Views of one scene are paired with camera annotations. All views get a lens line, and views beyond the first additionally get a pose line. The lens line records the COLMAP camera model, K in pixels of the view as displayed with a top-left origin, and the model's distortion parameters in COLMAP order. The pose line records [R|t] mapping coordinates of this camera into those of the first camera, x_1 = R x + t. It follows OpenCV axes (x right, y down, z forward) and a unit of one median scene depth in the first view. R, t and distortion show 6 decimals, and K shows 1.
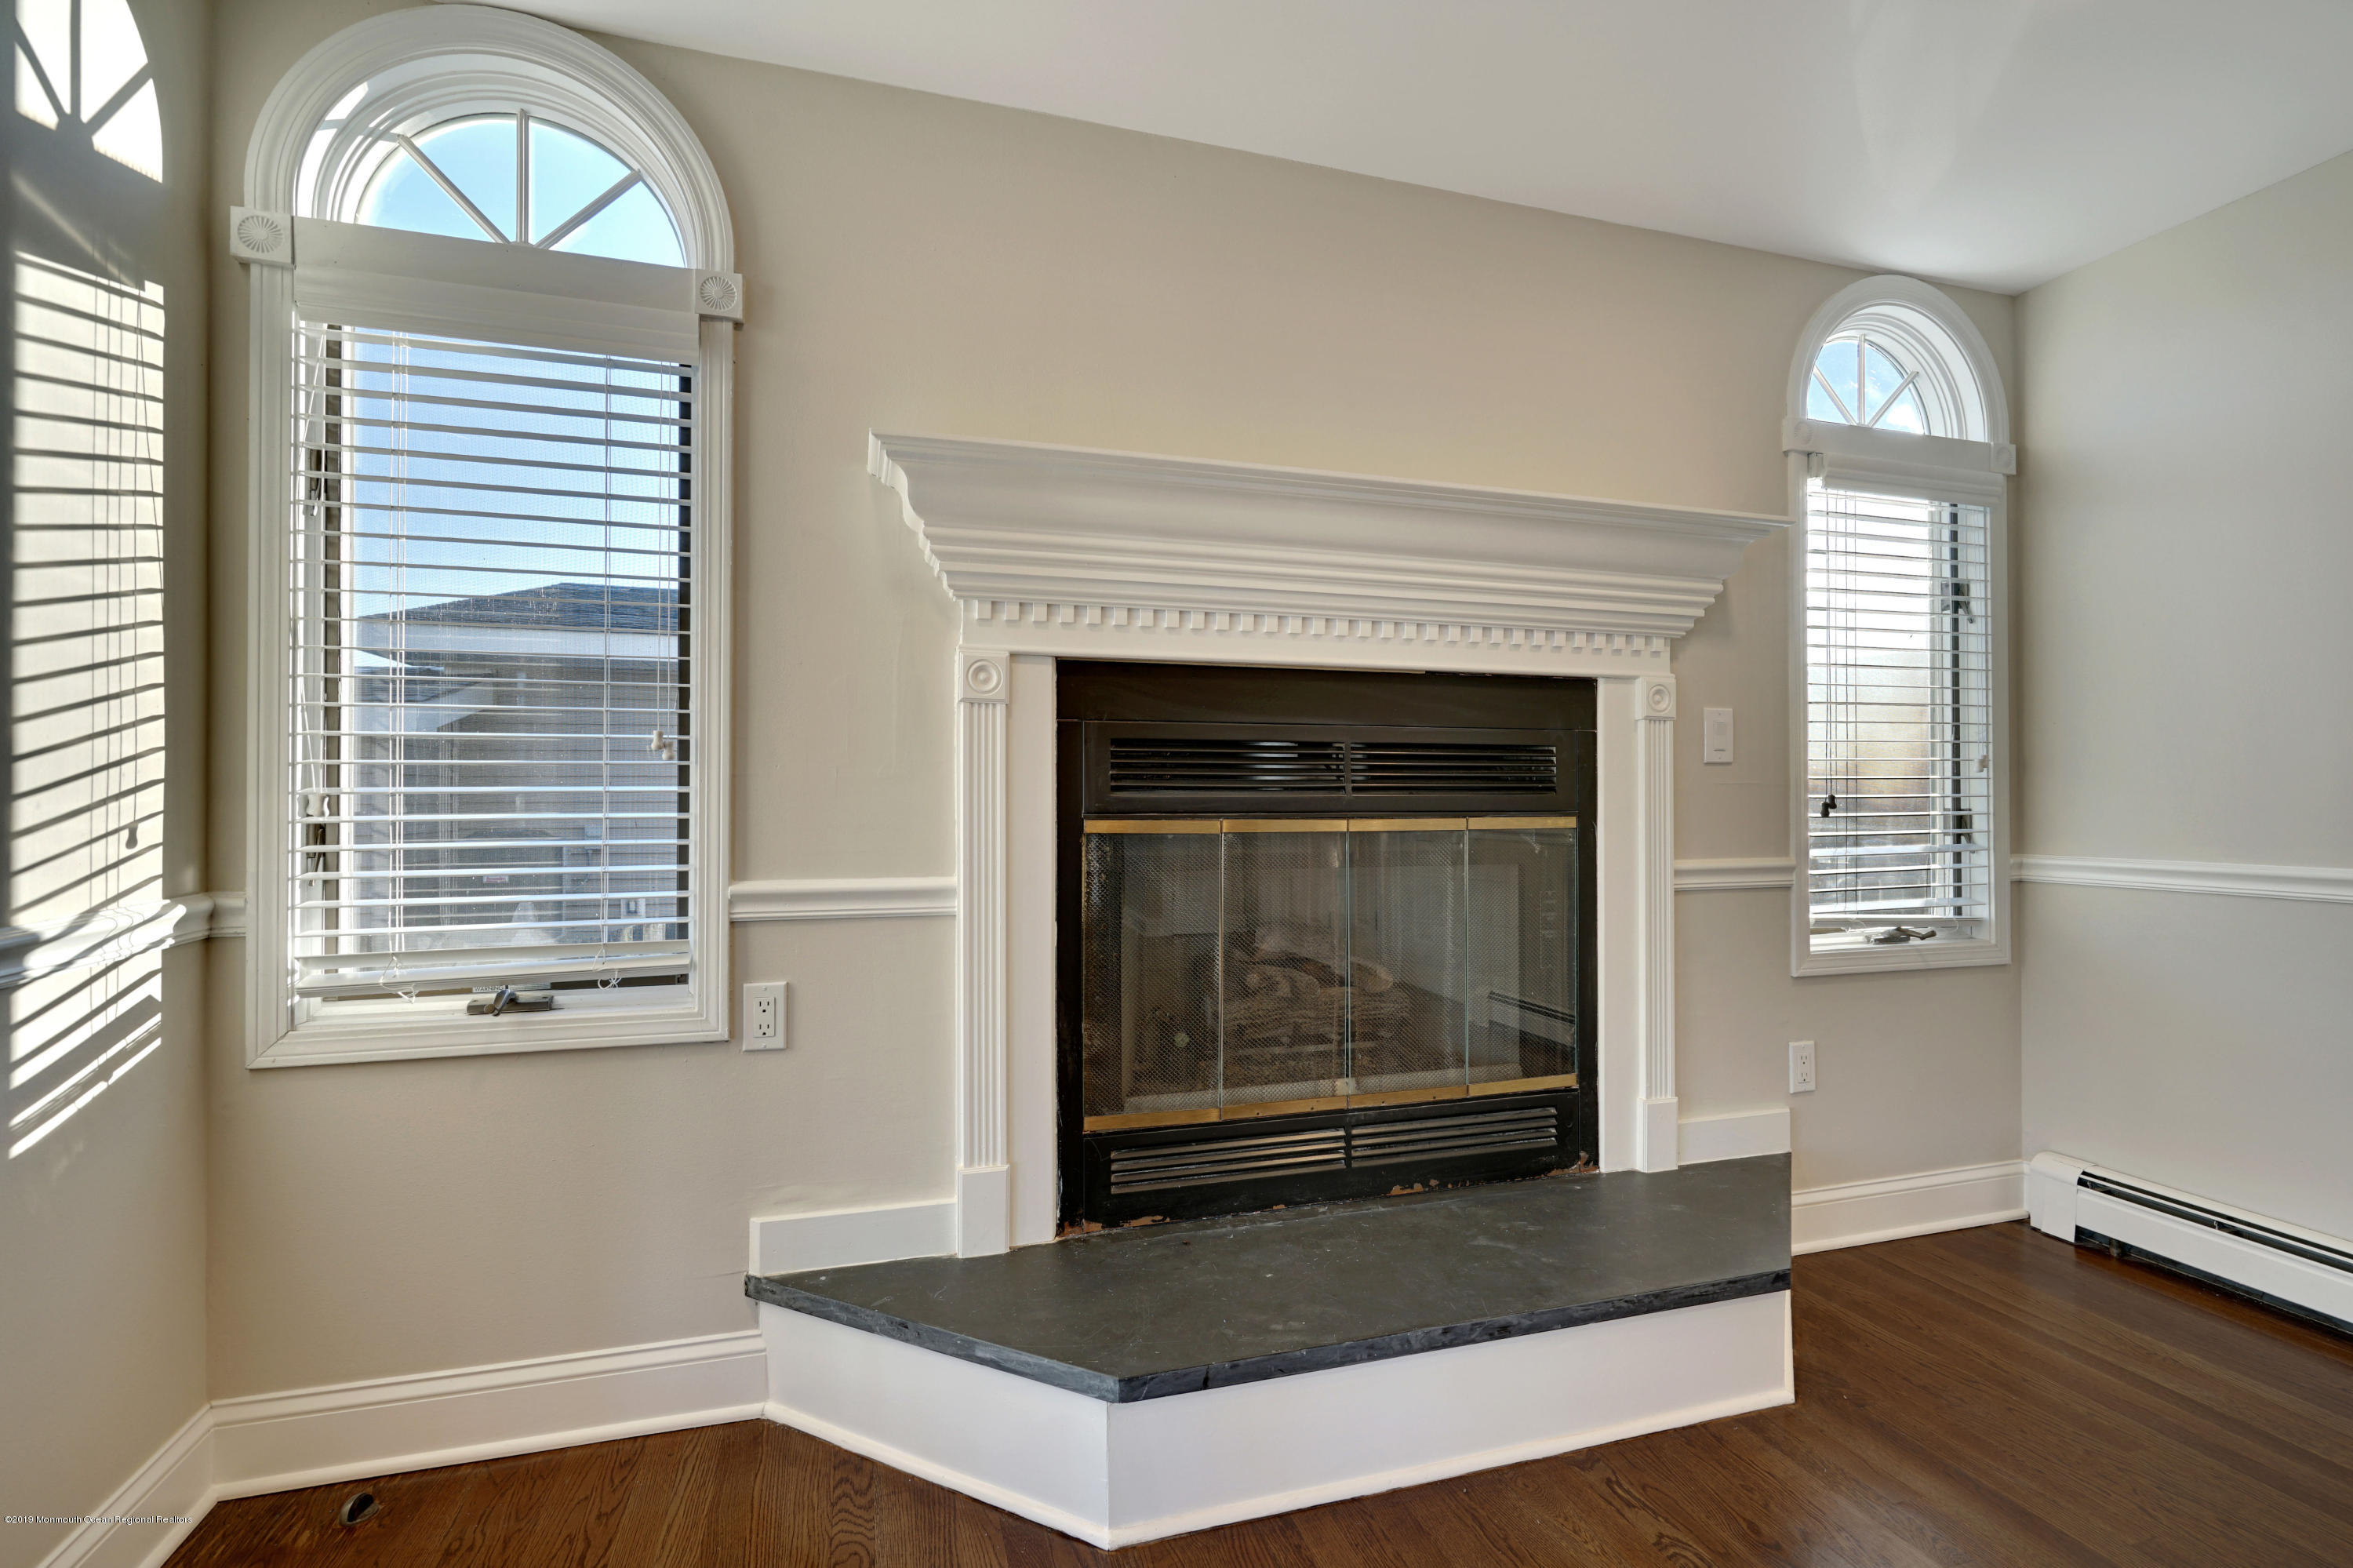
lens RADIAL K [[1082.7, 0, 1171.3], [0, 1082.7, 793.5], [0, 0, 1]] dist [0.001647, 0.000318]
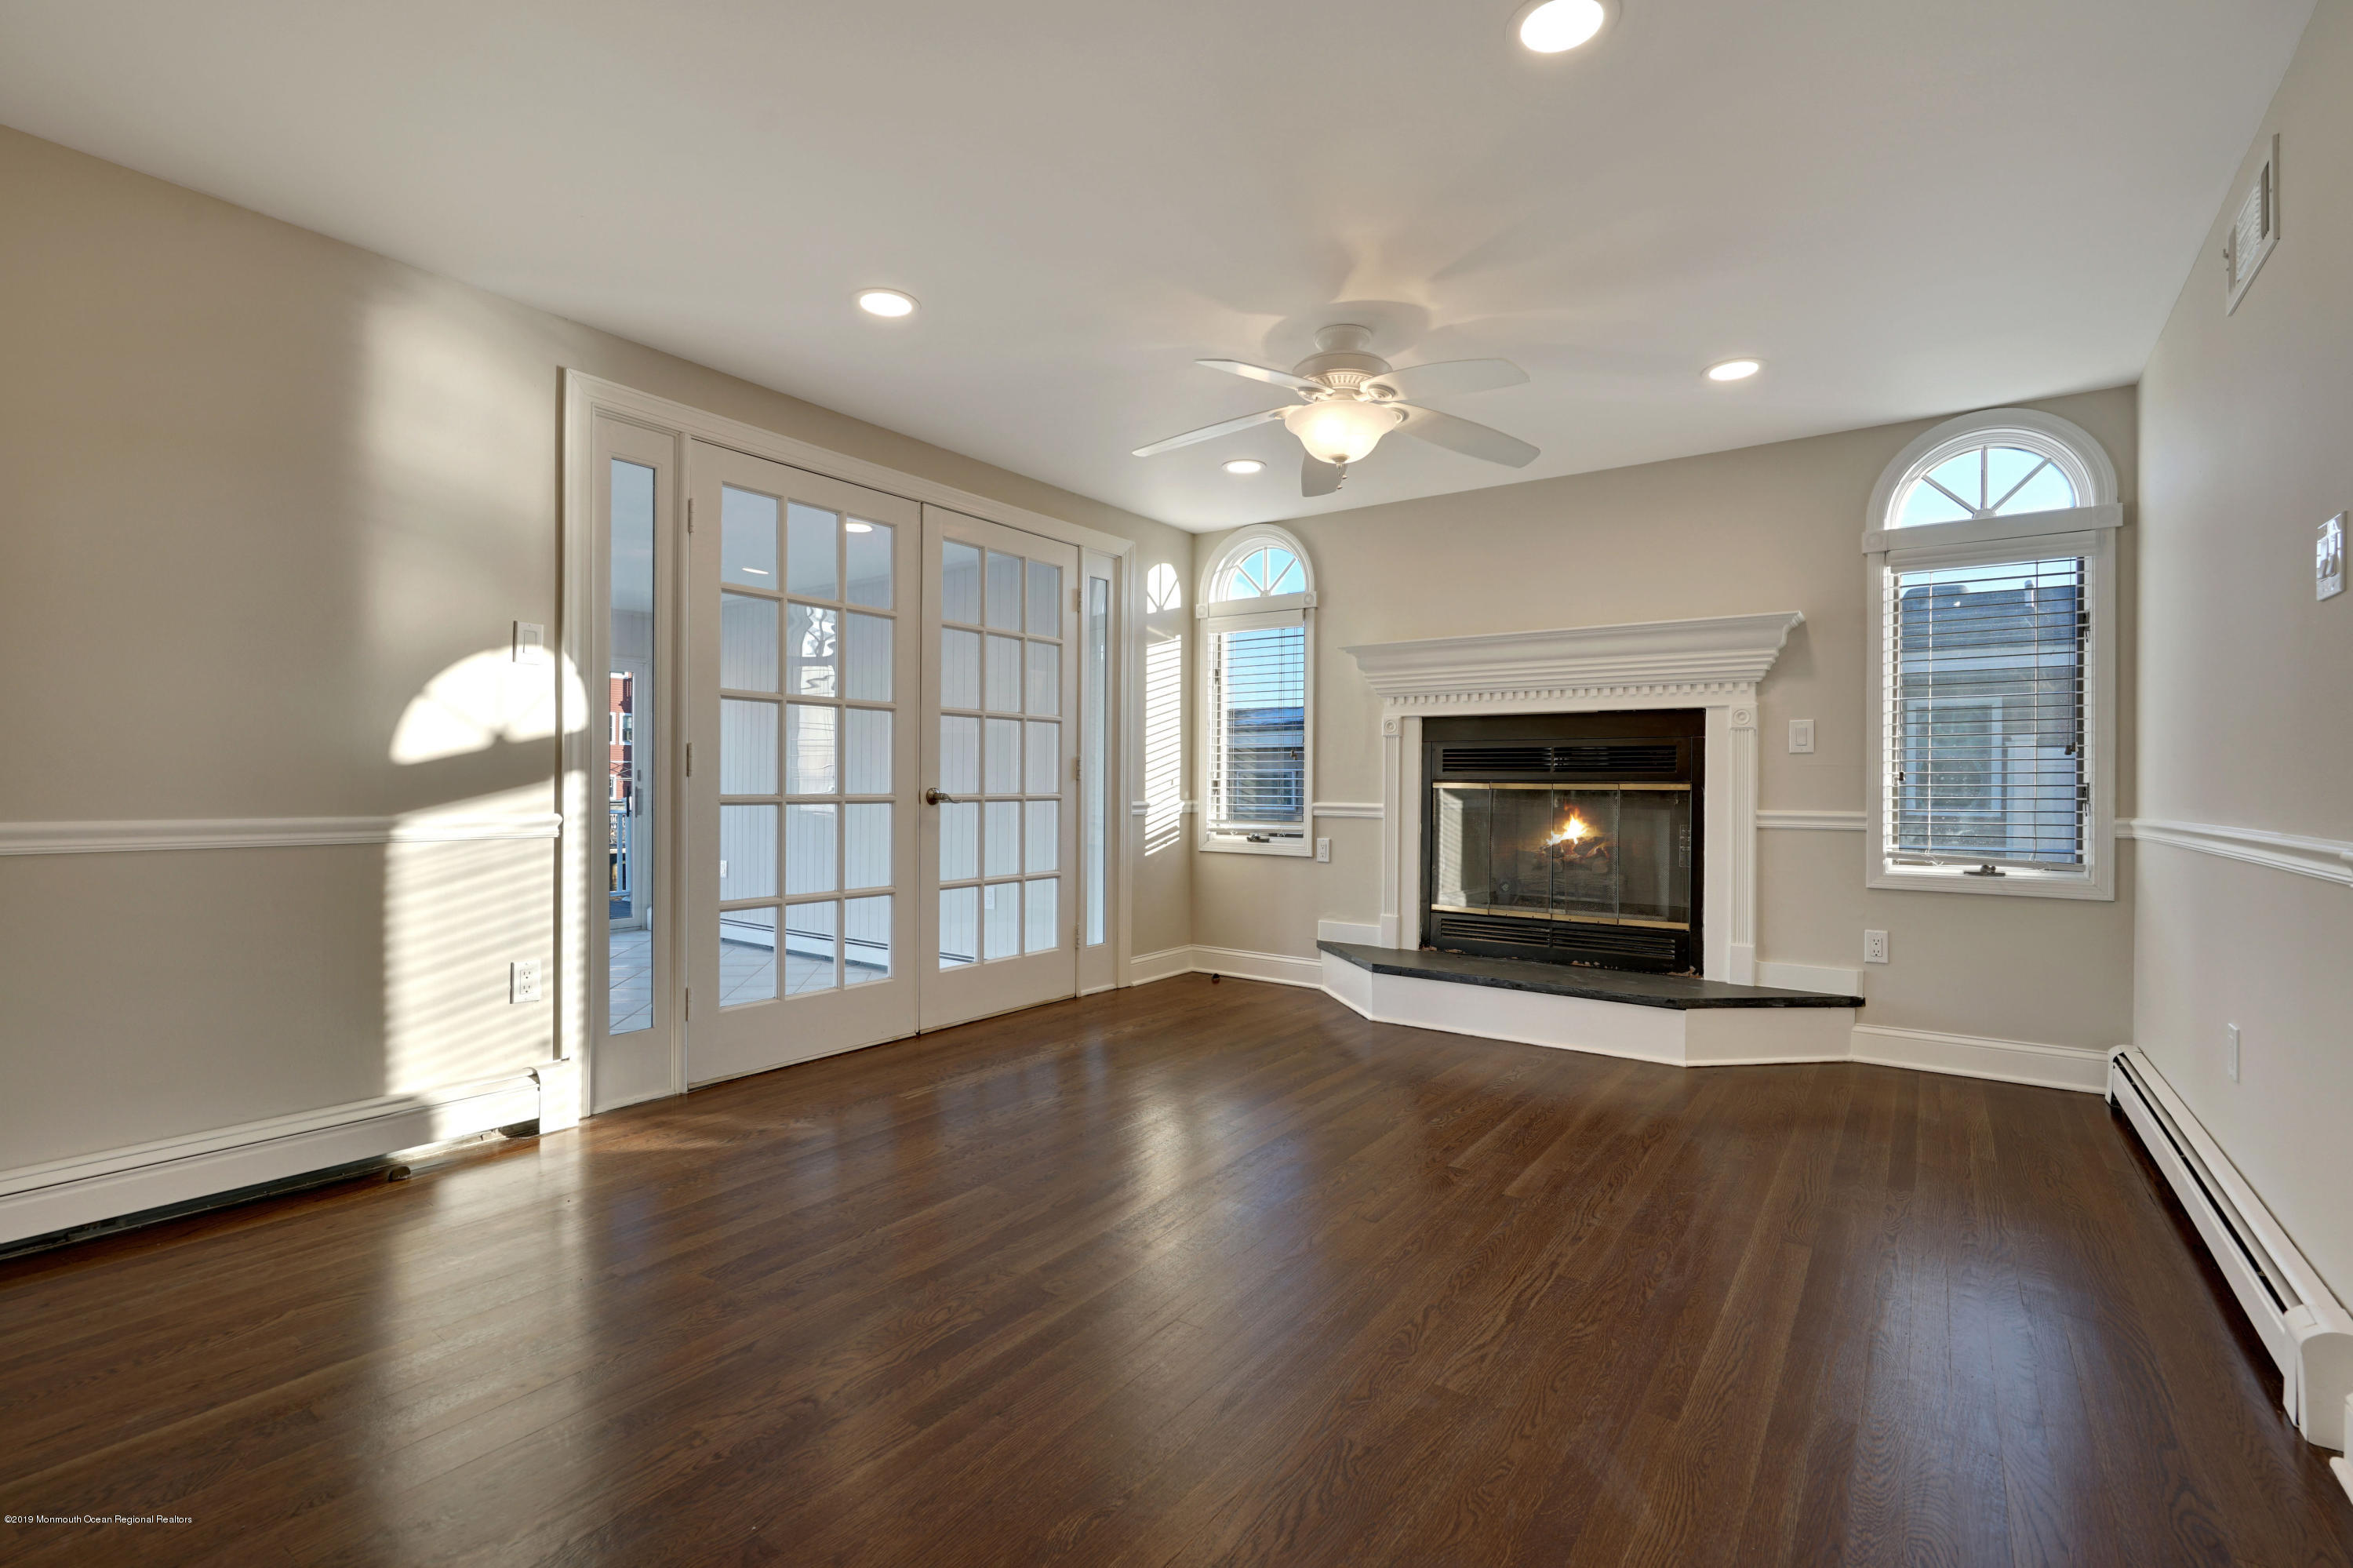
lens RADIAL K [[1077.5, 0, 1176.5], [0, 1077.5, 784.0], [0, 0, 1]] dist [-0.001196, 0.000275]
pose [[0.599470, 0.007412, -0.800363, 1.623407], [-0.002056, 0.999968, 0.007721, 0.010834], [0.800395, -0.002983, 0.599466, -0.983070]]
